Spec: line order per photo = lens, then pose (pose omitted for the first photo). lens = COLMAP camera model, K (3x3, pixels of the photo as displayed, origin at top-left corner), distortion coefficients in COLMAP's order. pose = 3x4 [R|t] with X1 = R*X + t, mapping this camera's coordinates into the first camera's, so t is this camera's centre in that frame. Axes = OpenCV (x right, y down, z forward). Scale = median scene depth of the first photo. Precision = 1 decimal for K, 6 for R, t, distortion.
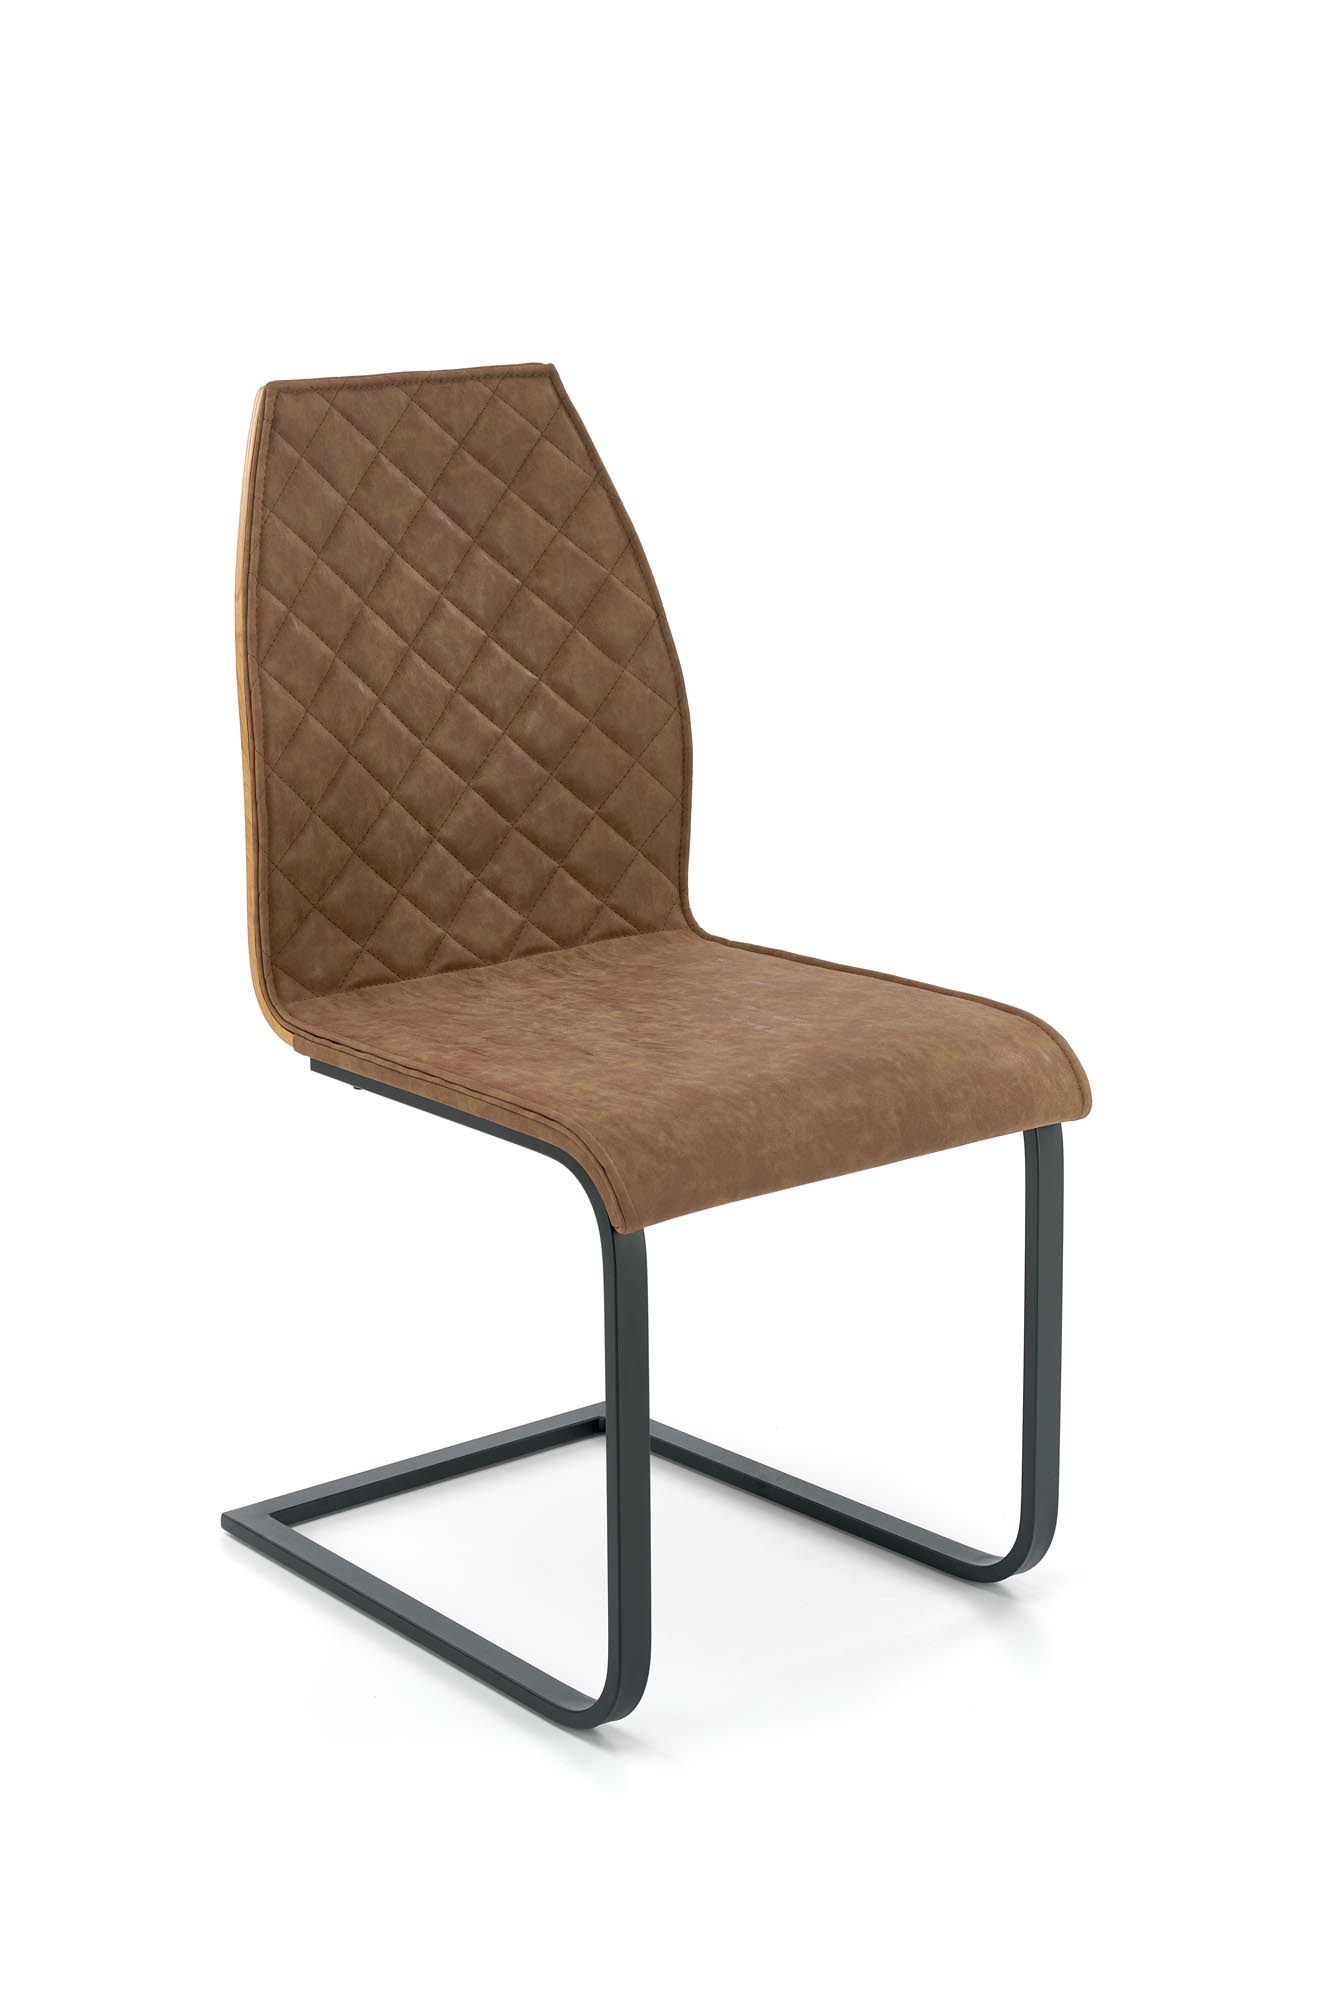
lens RADIAL K [[3752.1, 0, 670.4], [0, 3752.1, 1003.2], [0, 0, 1]] dist [0.036043, 0.000000]
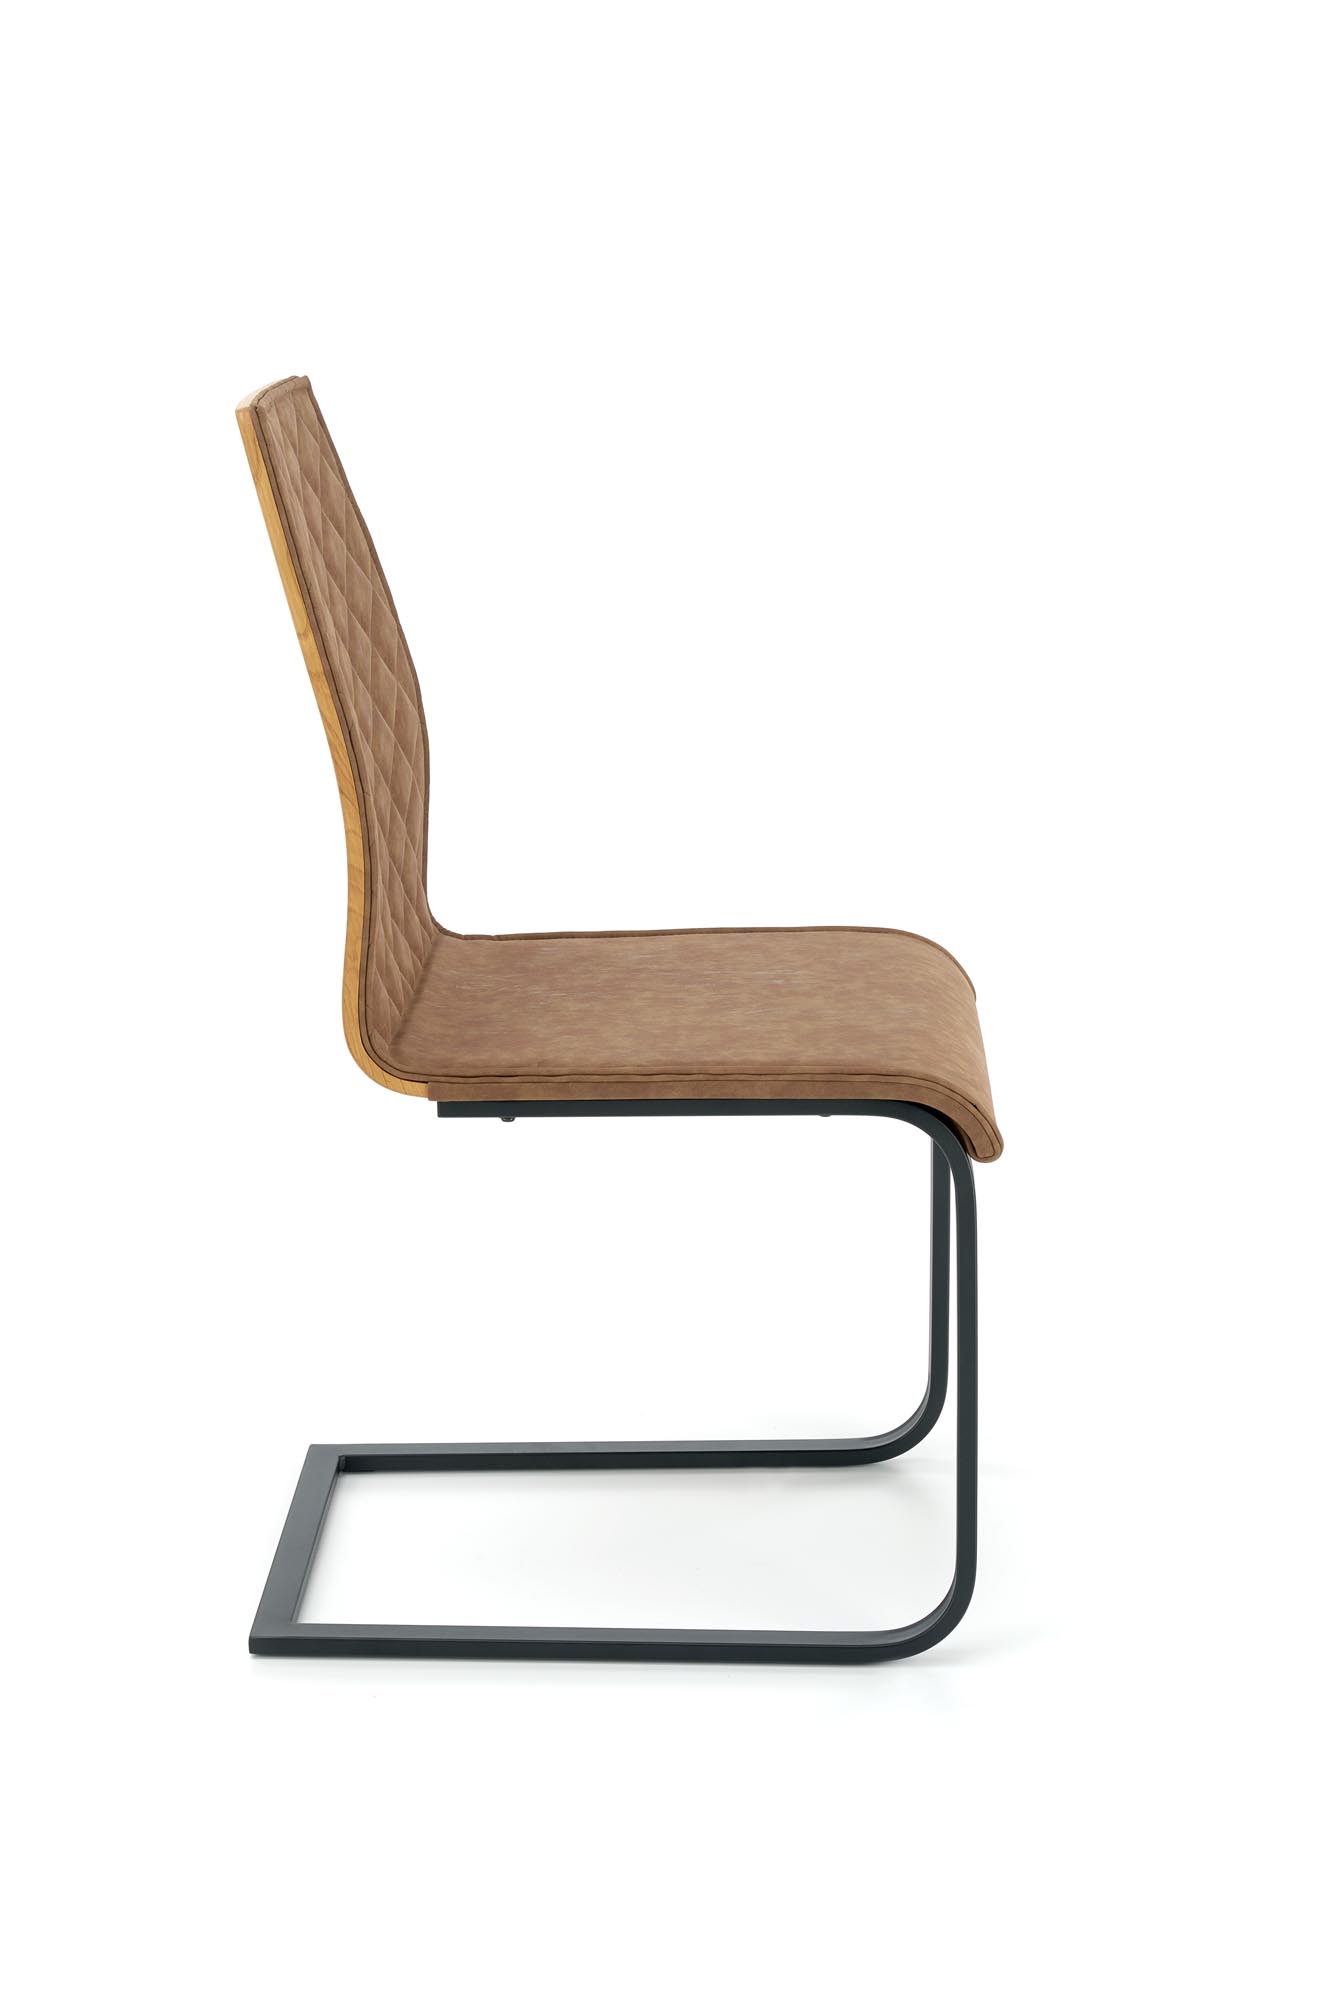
lens RADIAL K [[3752.1, 0, 667.6], [0, 3752.1, 996.8], [0, 0, 1]] dist [0.036043, 0.000000]
pose [[0.656495, -0.182435, 0.731937, -0.724154], [0.189860, 0.979039, 0.073734, -0.068868], [-0.730047, 0.090559, 0.677371, 0.296771]]
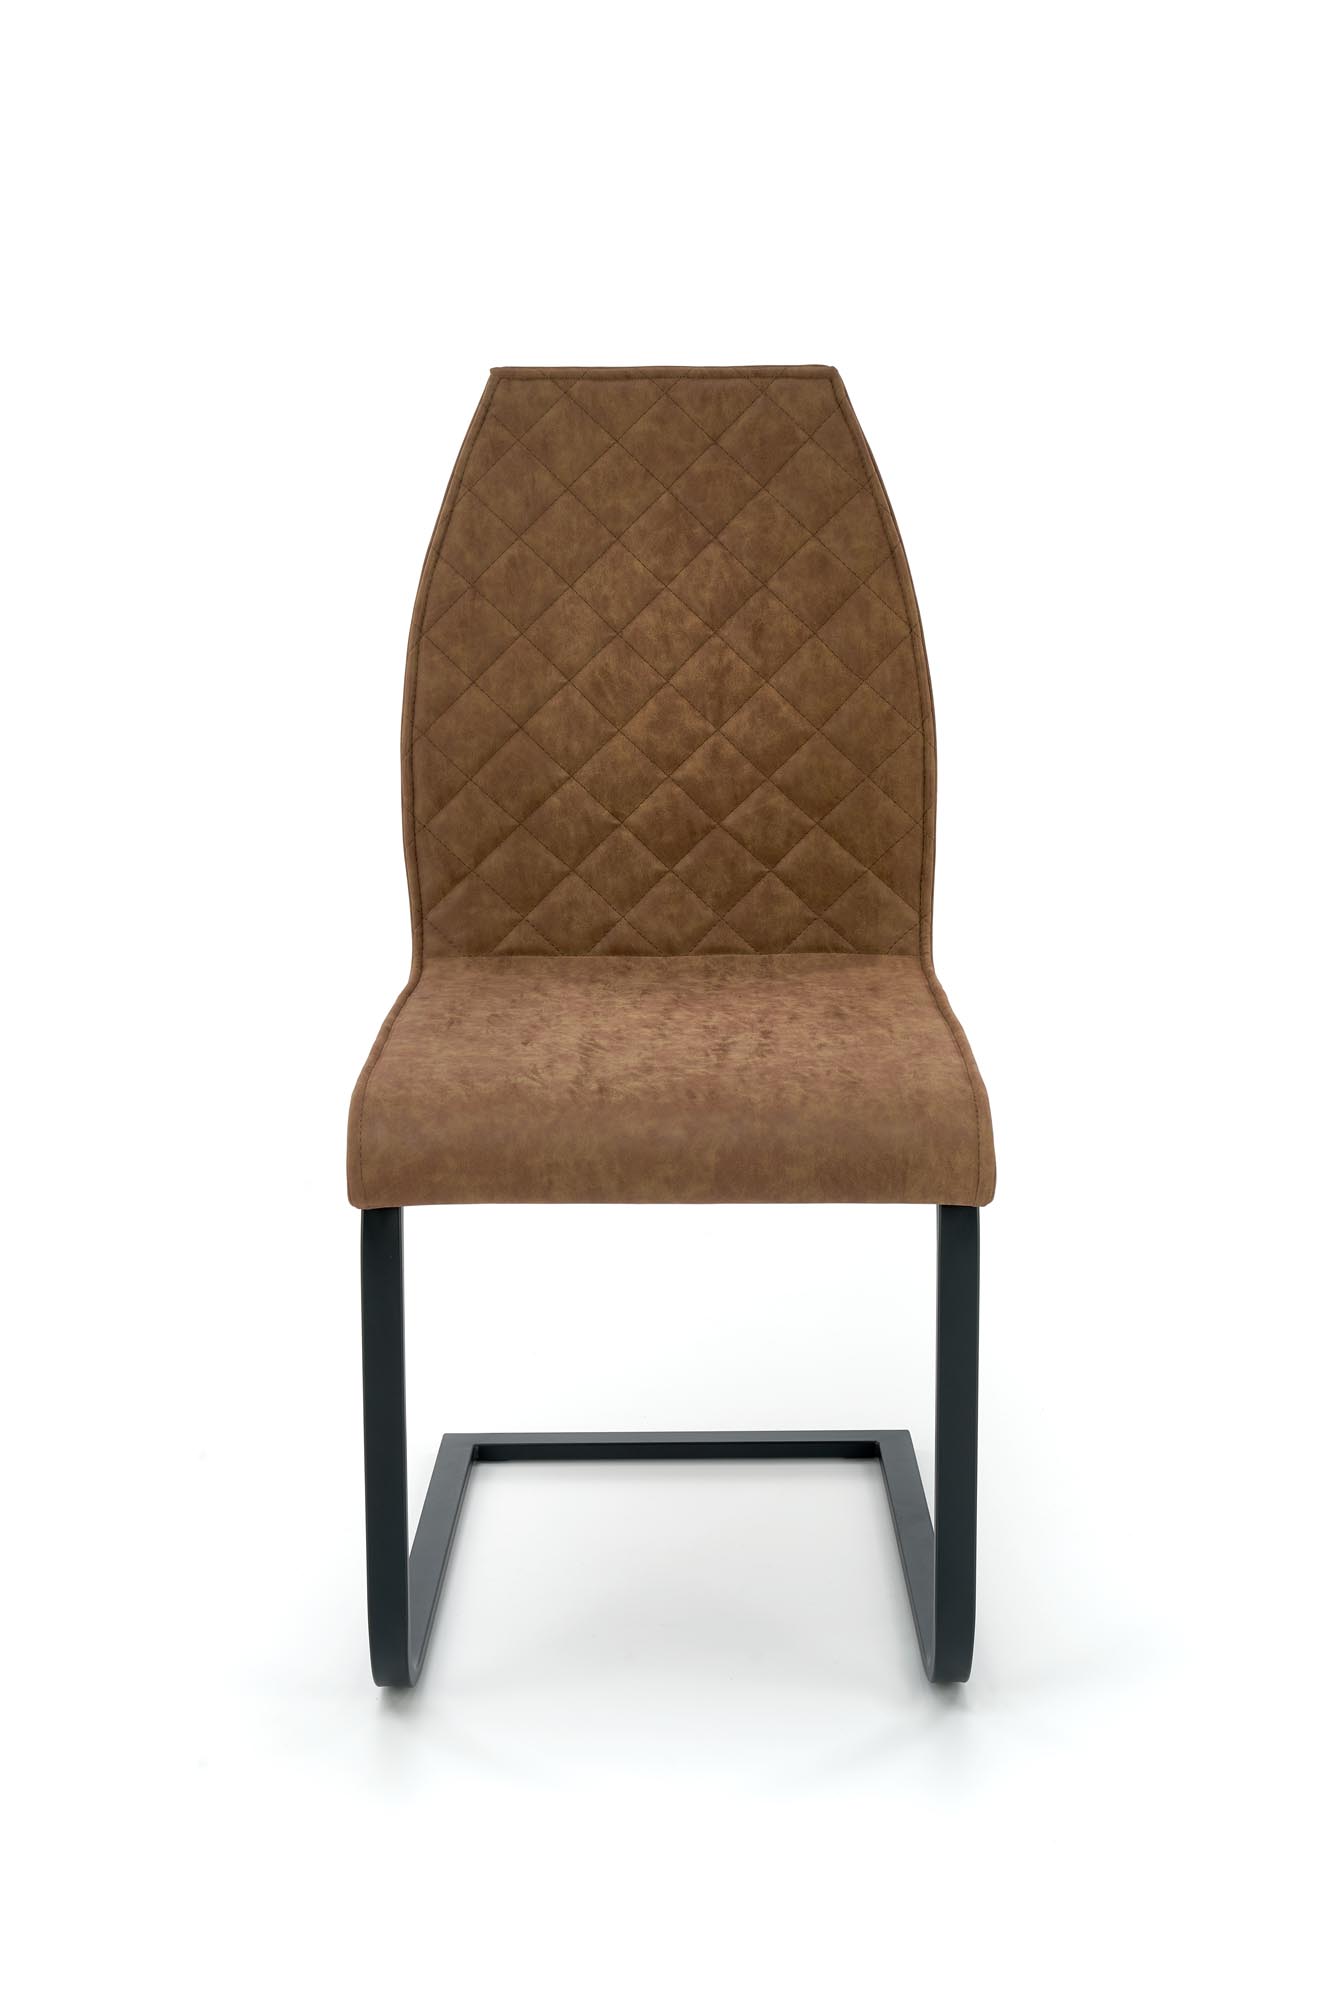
lens RADIAL K [[3752.1, 0, 664.7], [0, 3752.1, 998.8], [0, 0, 1]] dist [0.036043, 0.000000]
pose [[0.769229, 0.158516, -0.618998, 0.584314], [-0.154852, 0.986108, 0.060093, -0.060058], [0.619925, 0.049628, 0.783090, 0.211922]]
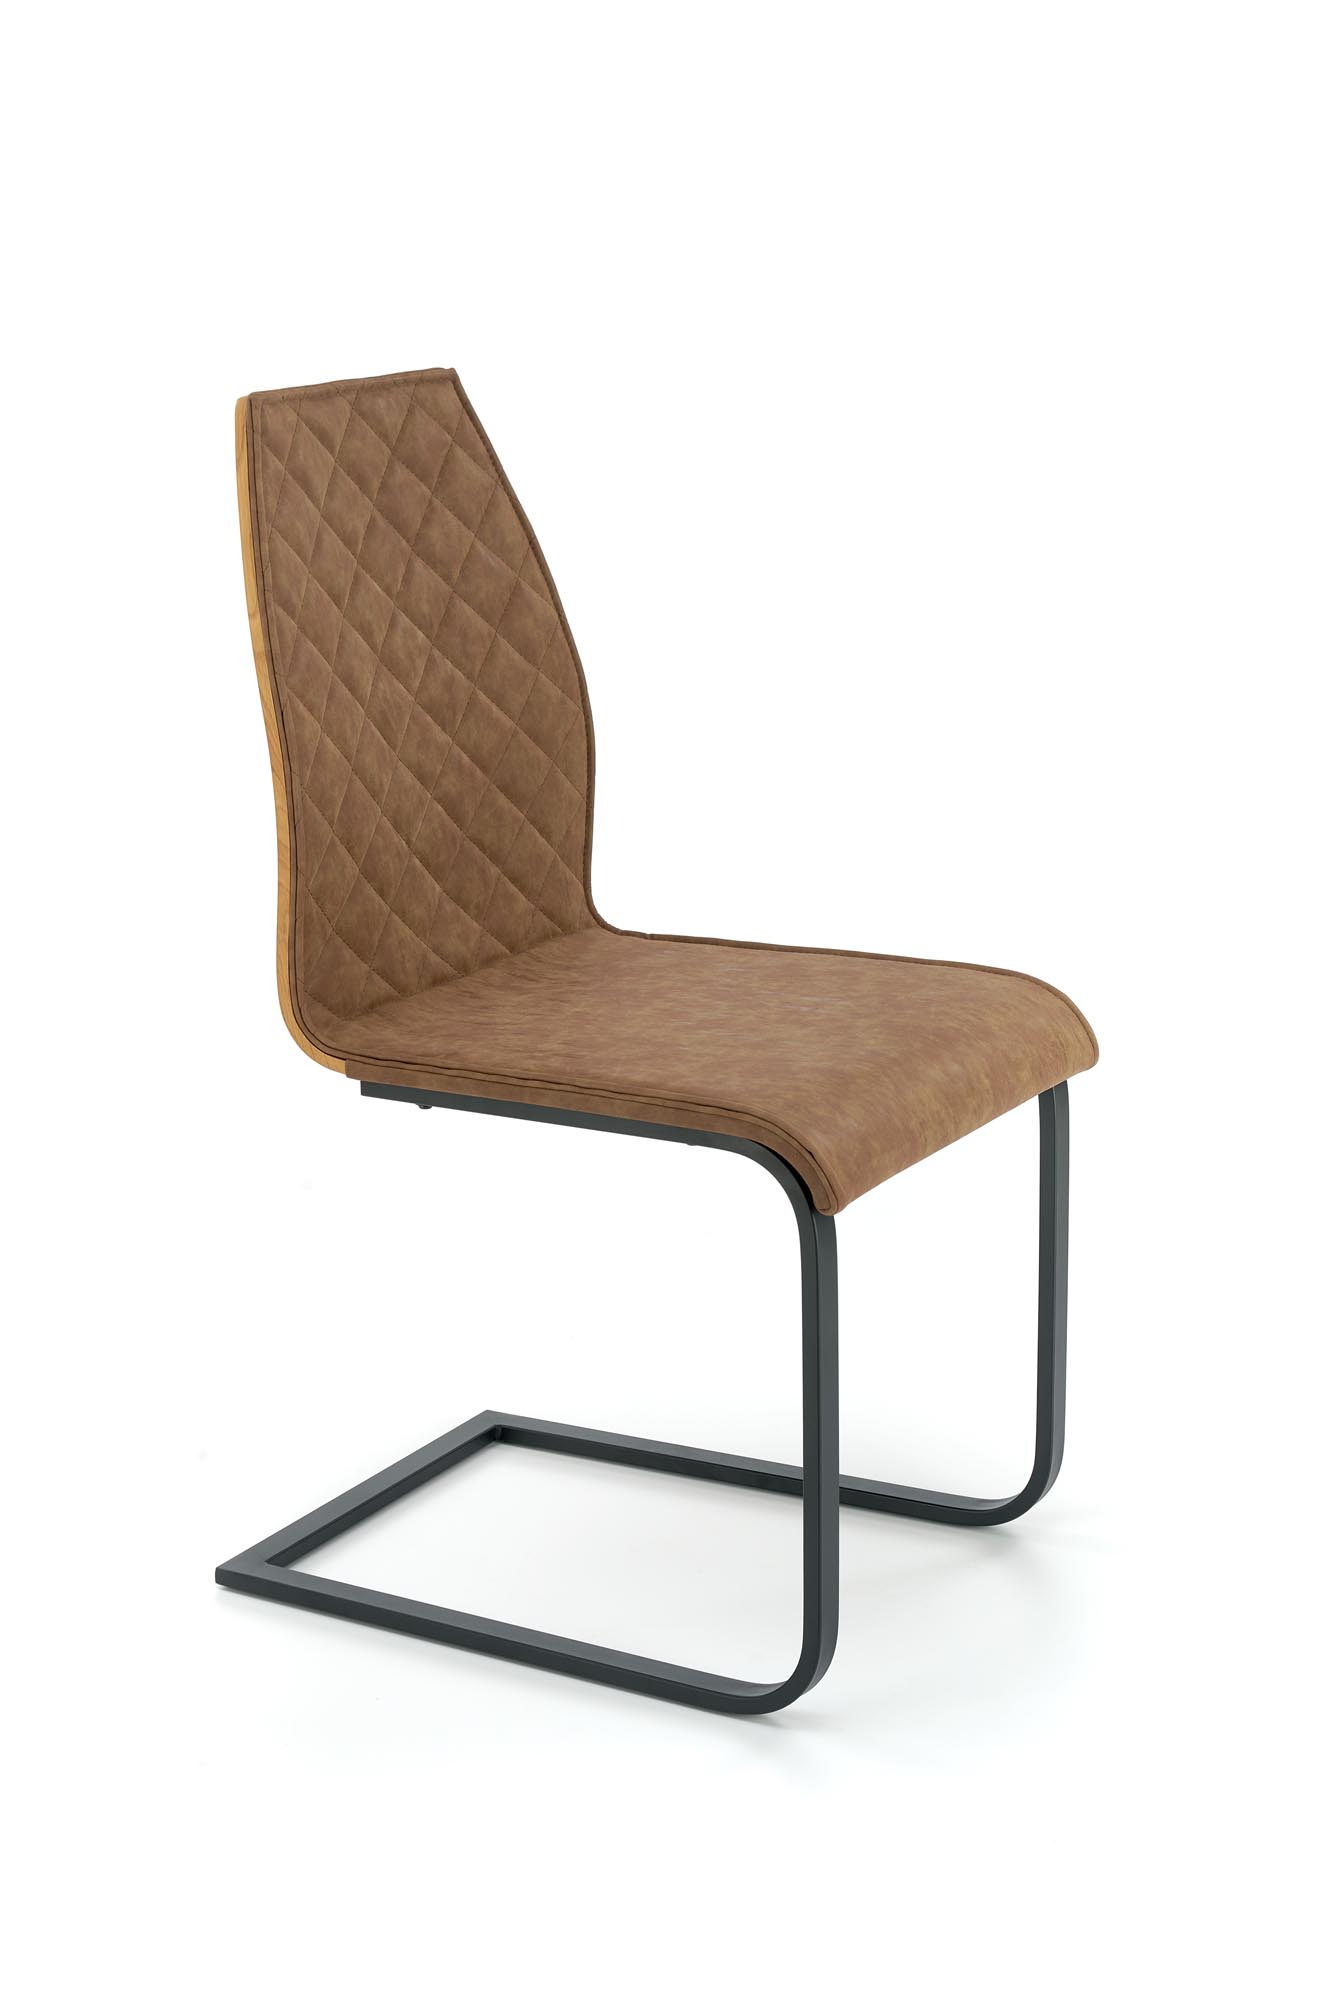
lens RADIAL K [[3752.1, 0, 672.4], [0, 3752.1, 1001.7], [0, 0, 1]] dist [0.036043, 0.000000]
pose [[0.932768, -0.088446, 0.349459, -0.346778], [0.089807, 0.995883, 0.012342, -0.010767], [-0.349112, 0.019872, 0.936870, 0.053674]]
